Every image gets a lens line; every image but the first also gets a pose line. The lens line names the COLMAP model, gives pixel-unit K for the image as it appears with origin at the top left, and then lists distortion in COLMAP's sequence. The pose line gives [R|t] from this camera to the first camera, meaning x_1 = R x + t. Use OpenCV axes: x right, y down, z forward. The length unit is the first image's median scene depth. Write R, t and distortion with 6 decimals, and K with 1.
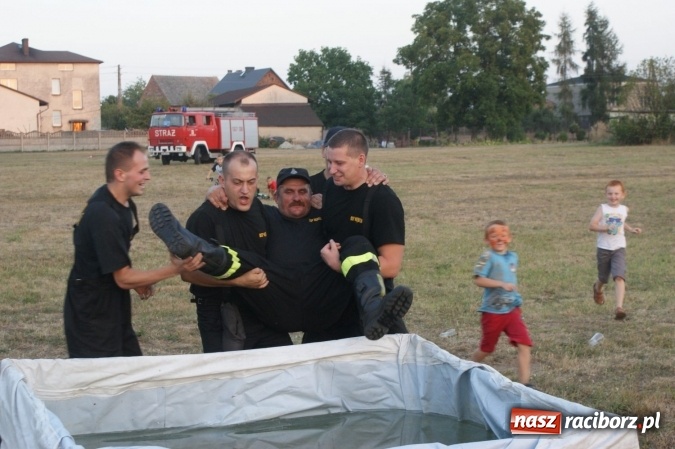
lens RADIAL K [[1207.1, 0, 335.8], [0, 1207.1, 203.0], [0, 0, 1]] dist [0.003128, 0.039339]
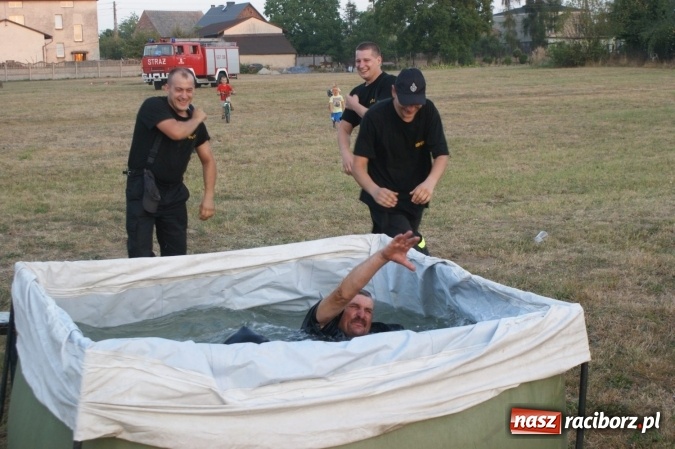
lens RADIAL K [[1207.1, 0, 335.8], [0, 1207.1, 203.0], [0, 0, 1]] dist [0.003128, 0.039339]
pose [[0.999820, -0.015689, 0.010624, 0.011969], [0.014733, 0.996293, 0.084756, -0.019530], [-0.011914, -0.084584, 0.996345, -0.138562]]
